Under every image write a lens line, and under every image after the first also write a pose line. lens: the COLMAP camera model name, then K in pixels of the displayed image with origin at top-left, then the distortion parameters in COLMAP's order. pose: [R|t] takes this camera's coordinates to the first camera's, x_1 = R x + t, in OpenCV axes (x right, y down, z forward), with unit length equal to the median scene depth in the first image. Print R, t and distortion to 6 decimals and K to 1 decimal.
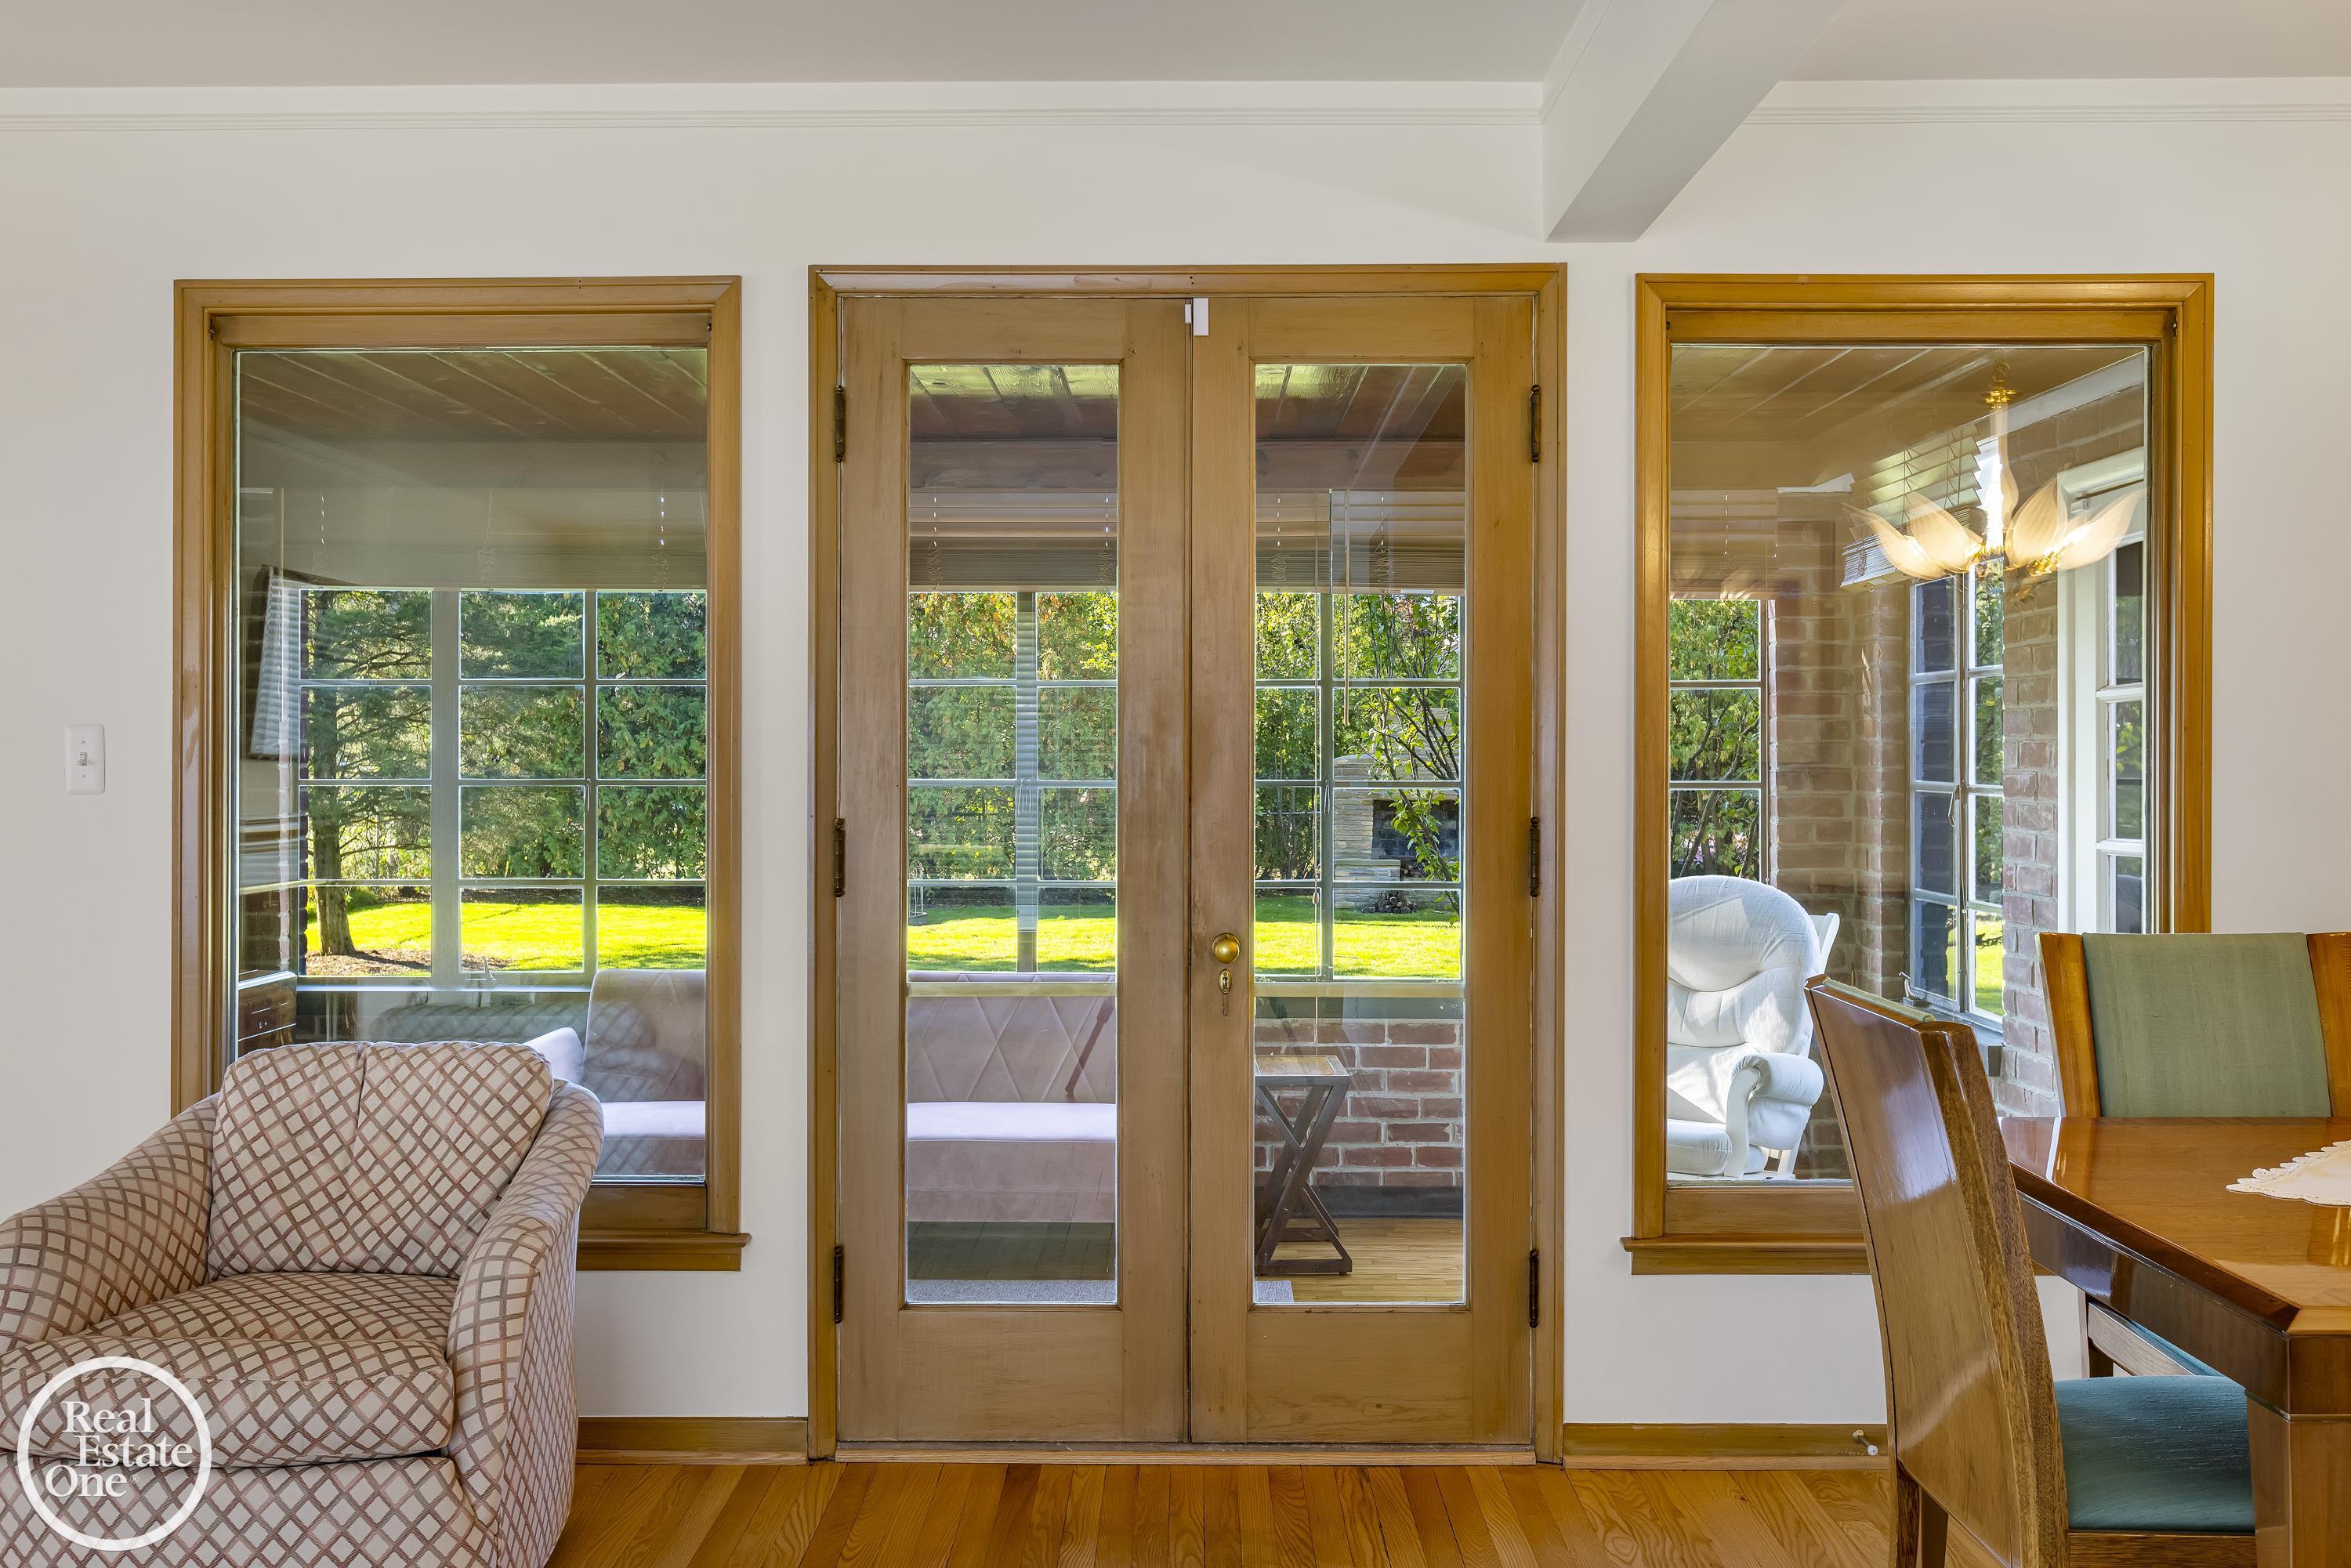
lens RADIAL K [[2087.5, 0, 1169.6], [0, 2087.5, 750.8], [0, 0, 1]] dist [-0.010729, -0.010204]
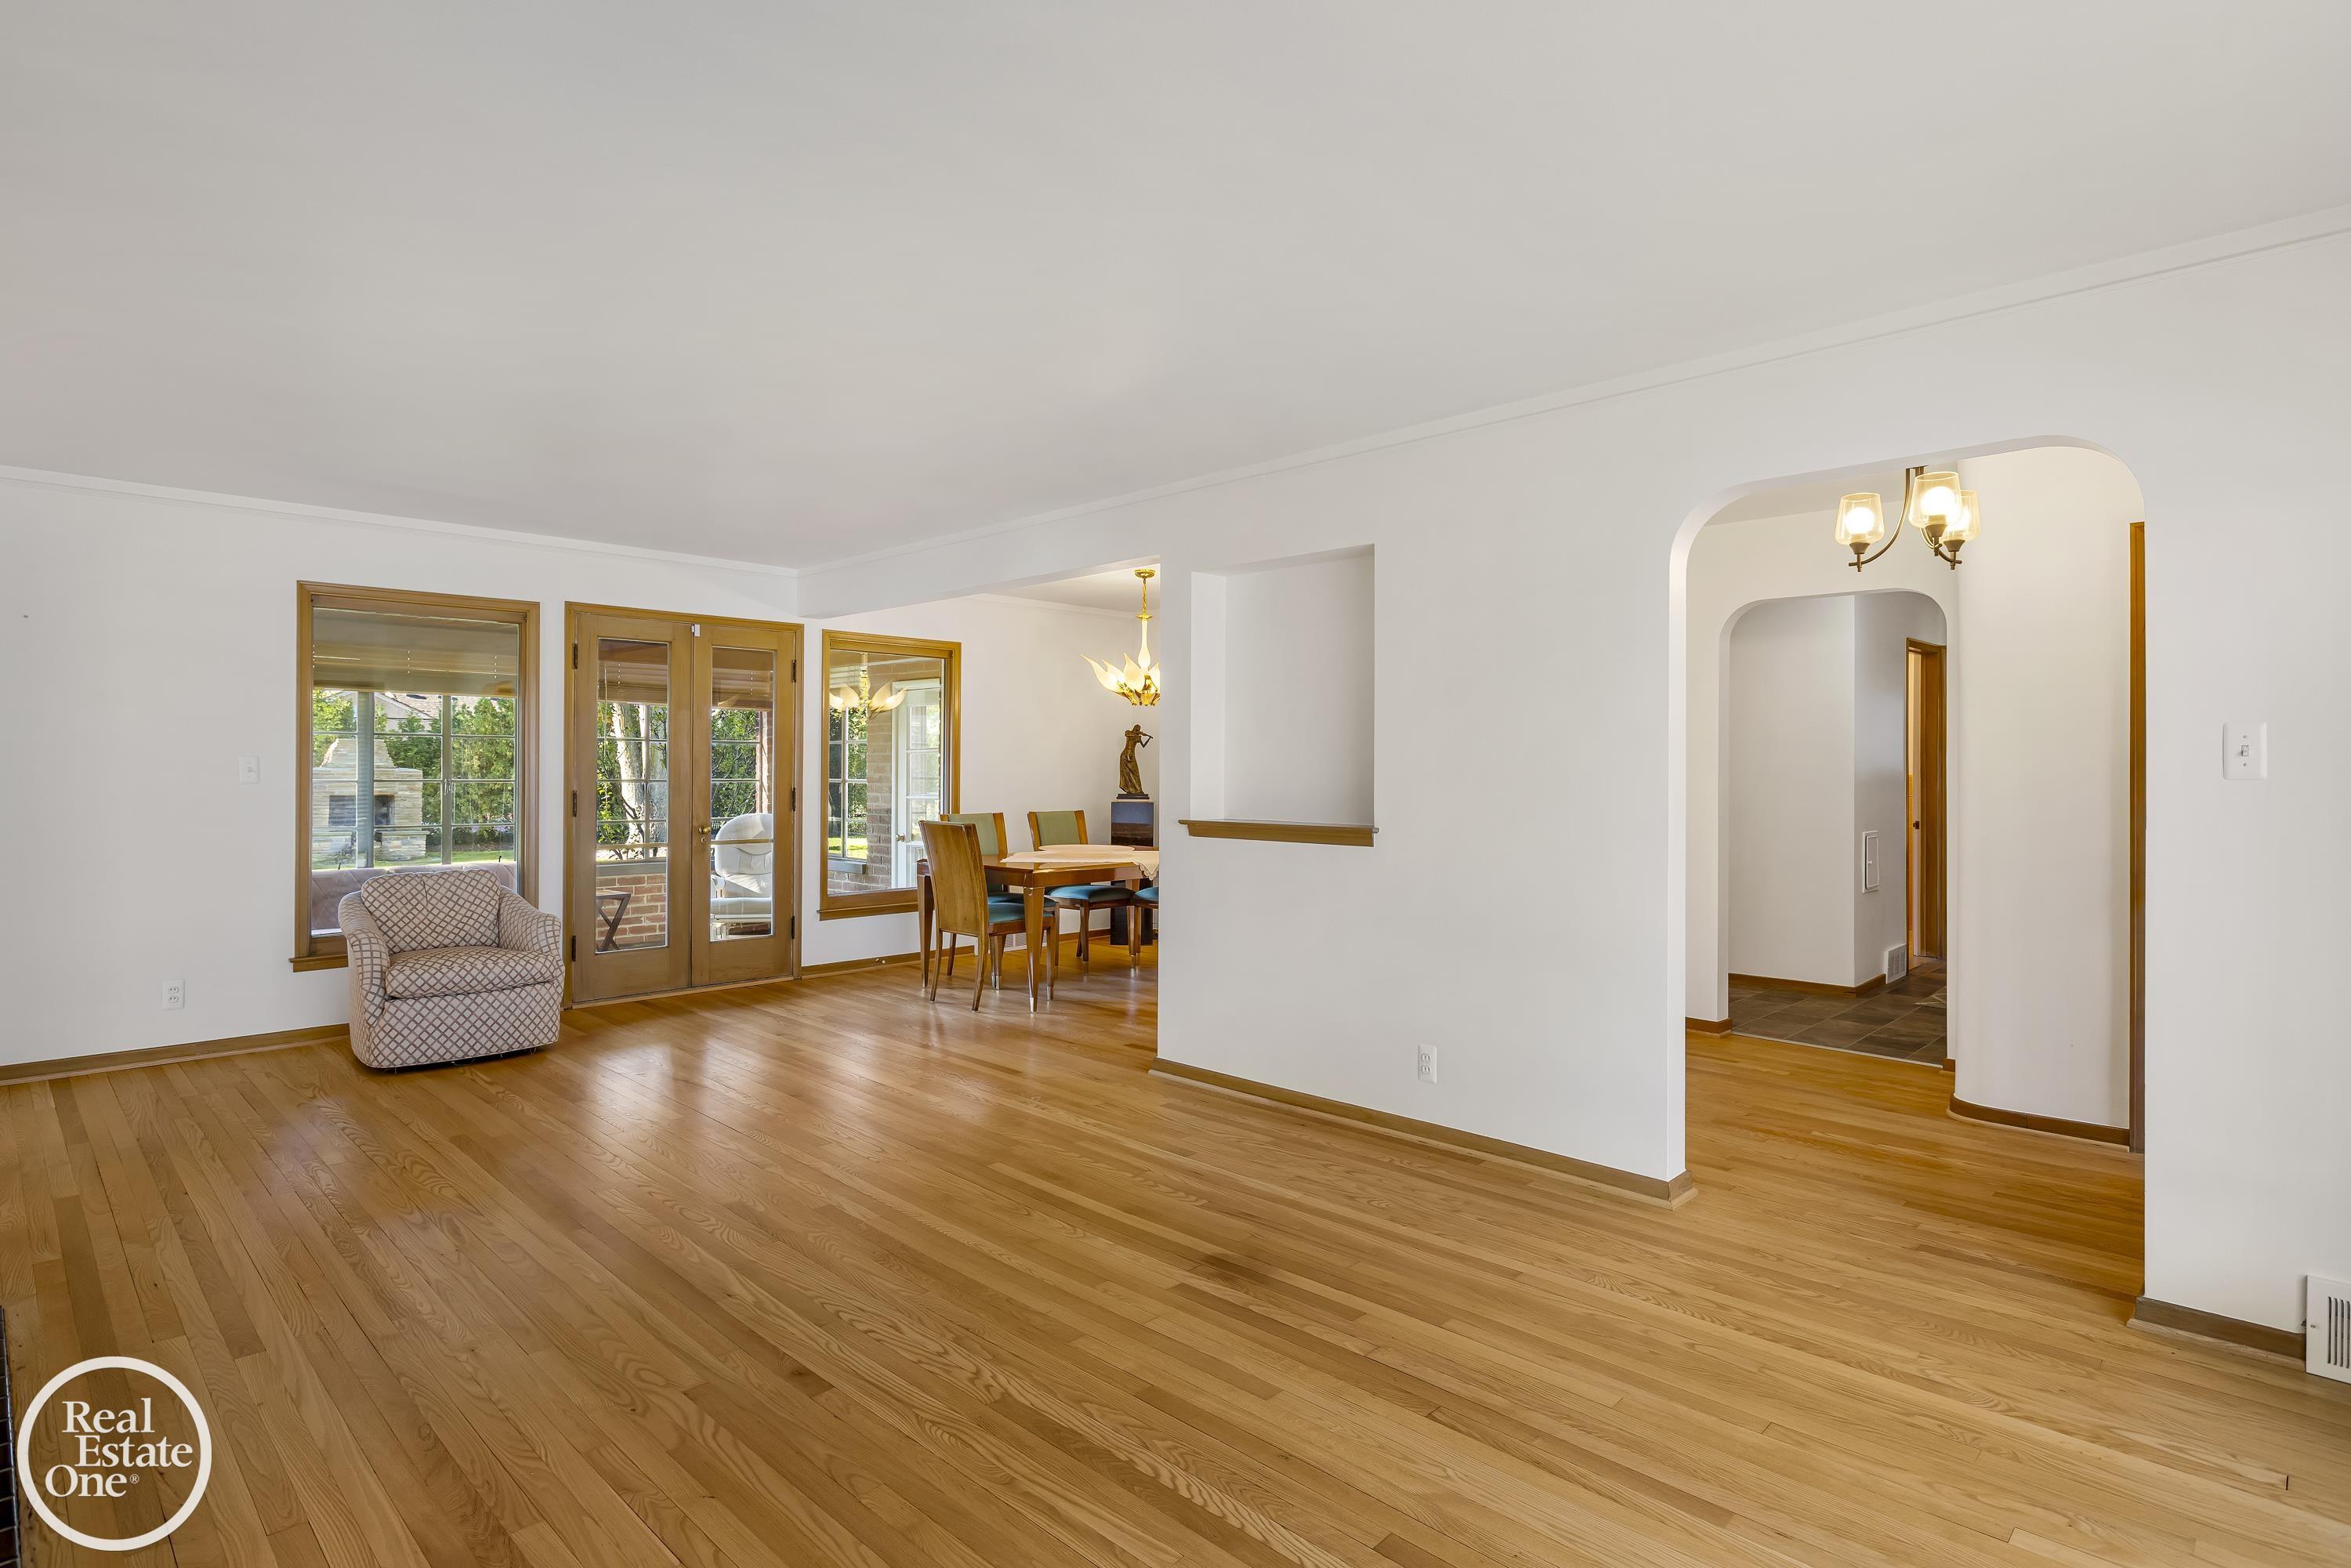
lens RADIAL K [[1192.1, 0, 1175.9], [0, 1192.1, 773.6], [0, 0, 1]] dist [0.000269, 0.000022]
pose [[0.692269, 0.000731, 0.721639, -0.784457], [-0.004834, 0.999982, 0.003624, -0.001002], [-0.721623, -0.005997, 0.692260, -0.775003]]
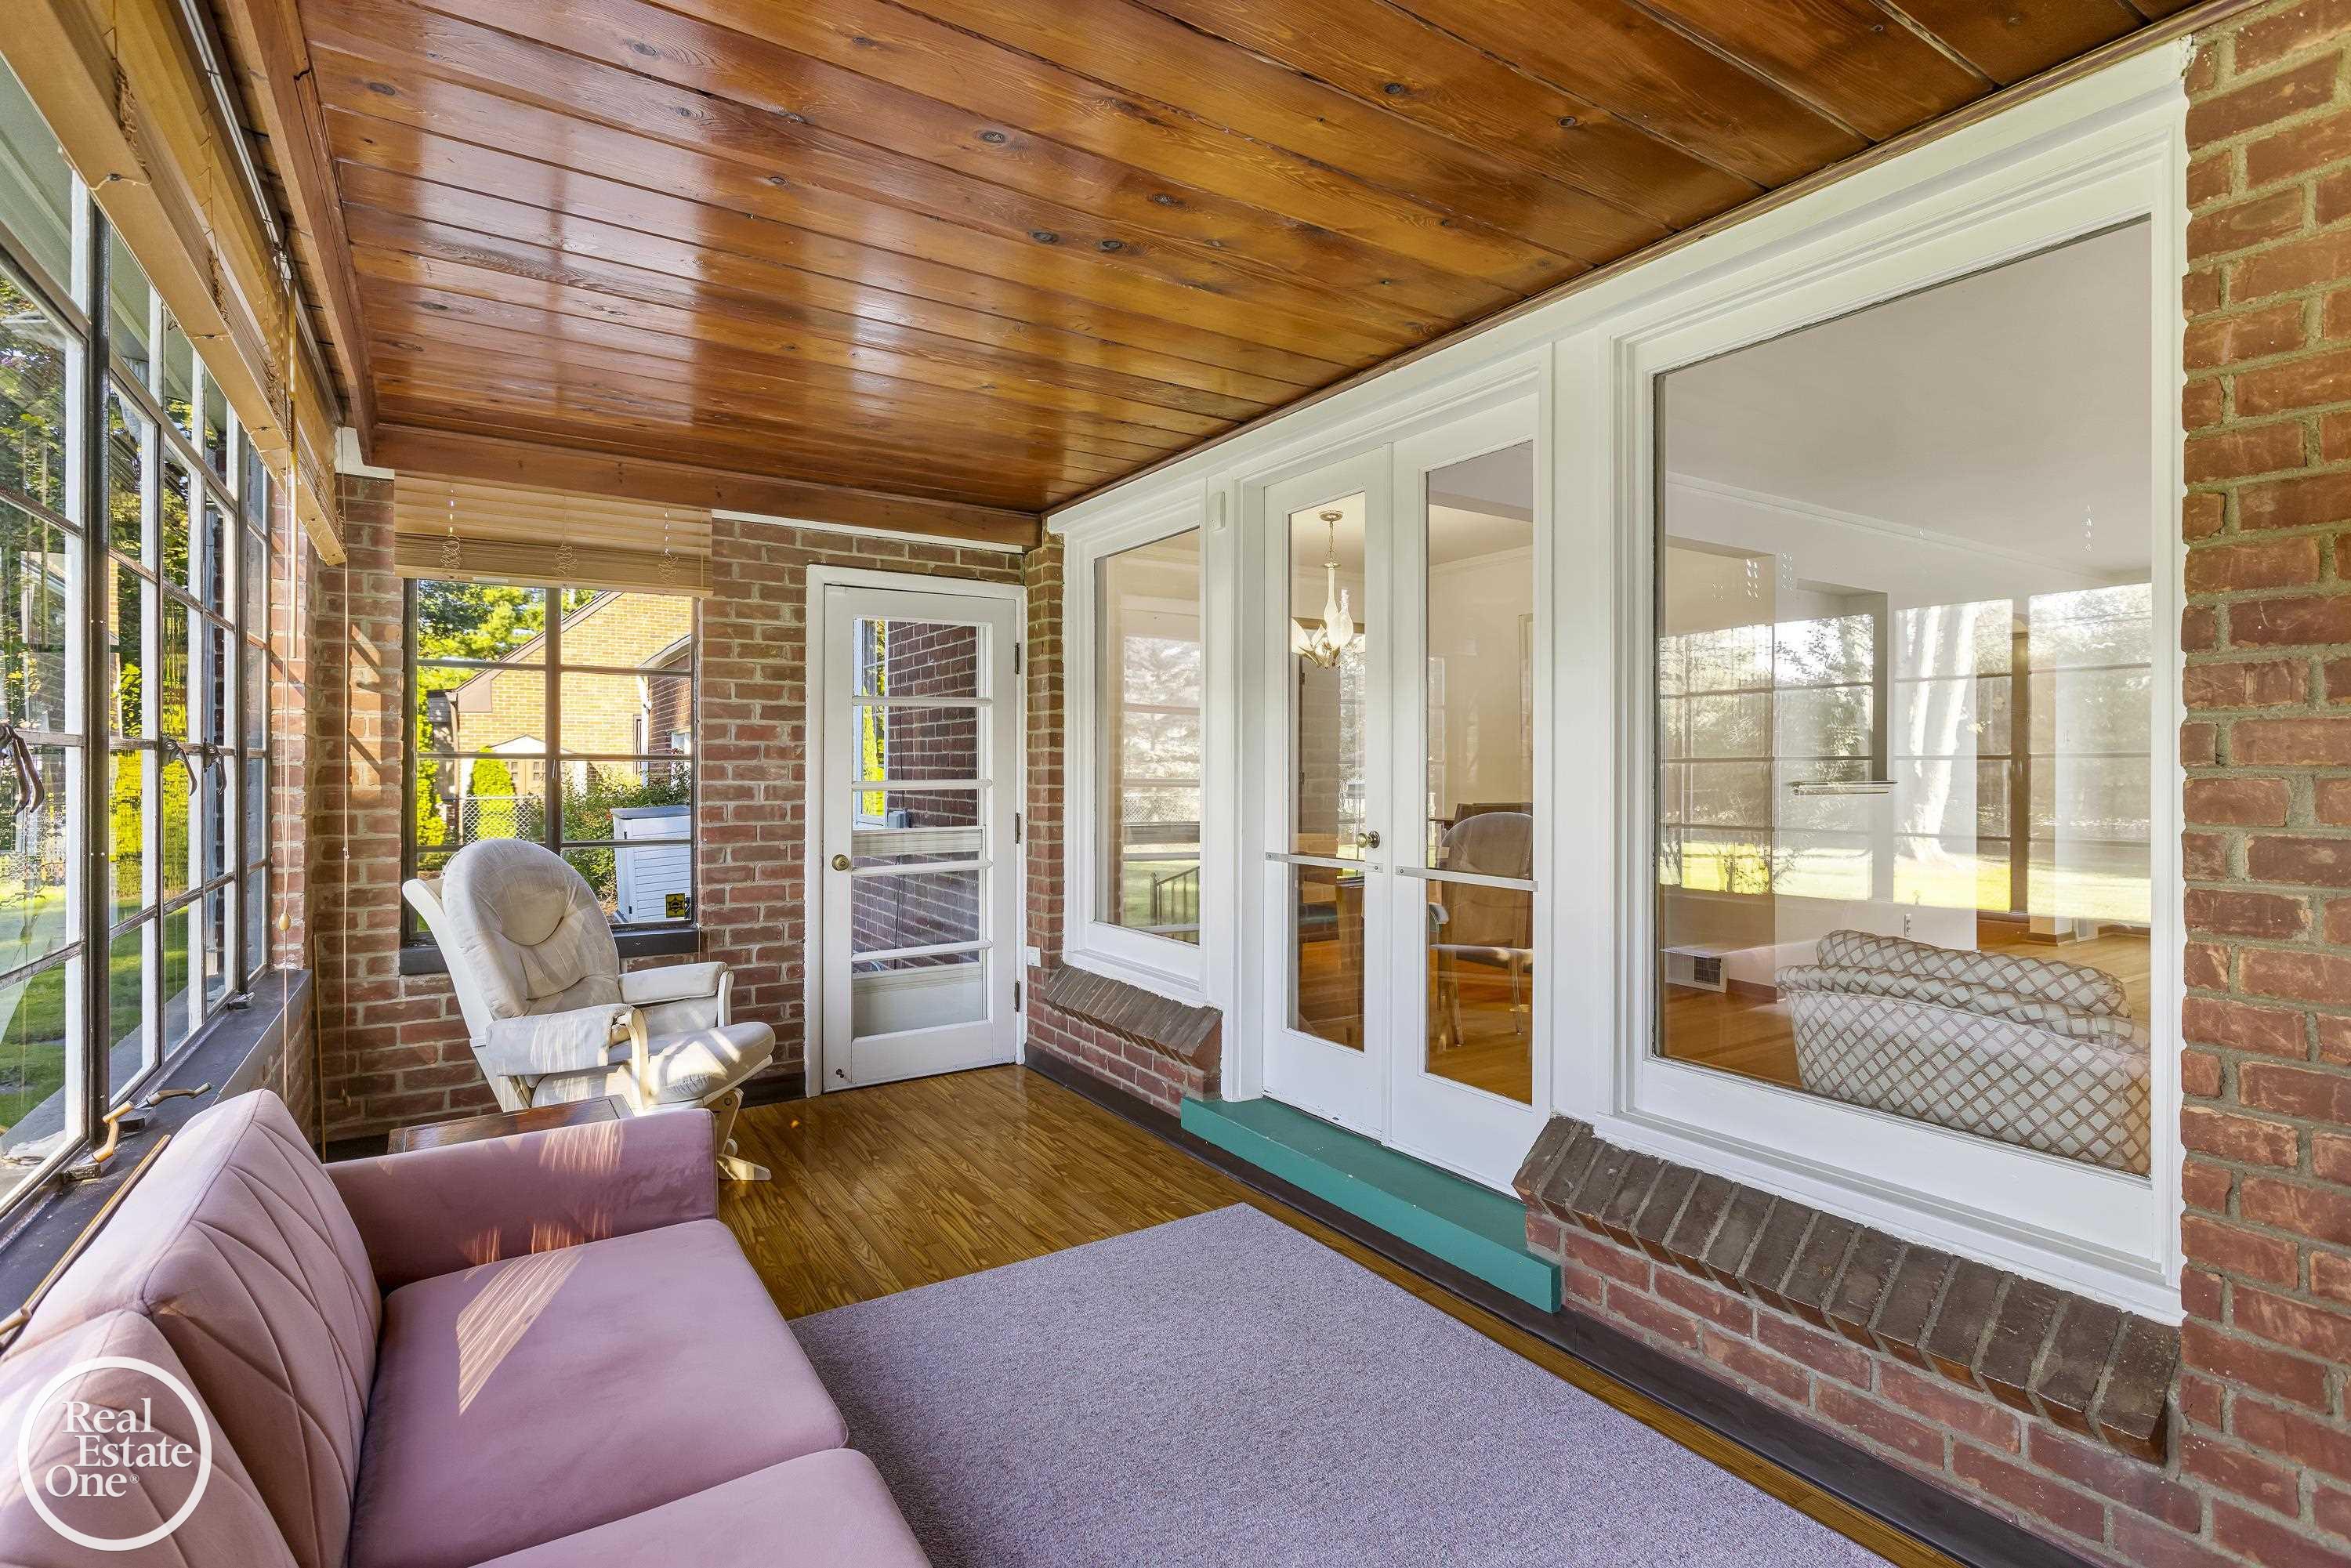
lens RADIAL K [[1118.8, 0, 1170.3], [0, 1118.8, 770.8], [0, 0, 1]] dist [0.000729, 0.000056]
pose [[-0.539432, -0.003708, 0.842021, -0.633010], [-0.003935, 0.999990, 0.001882, 0.037375], [-0.842020, -0.002298, -0.539441, 1.620527]]
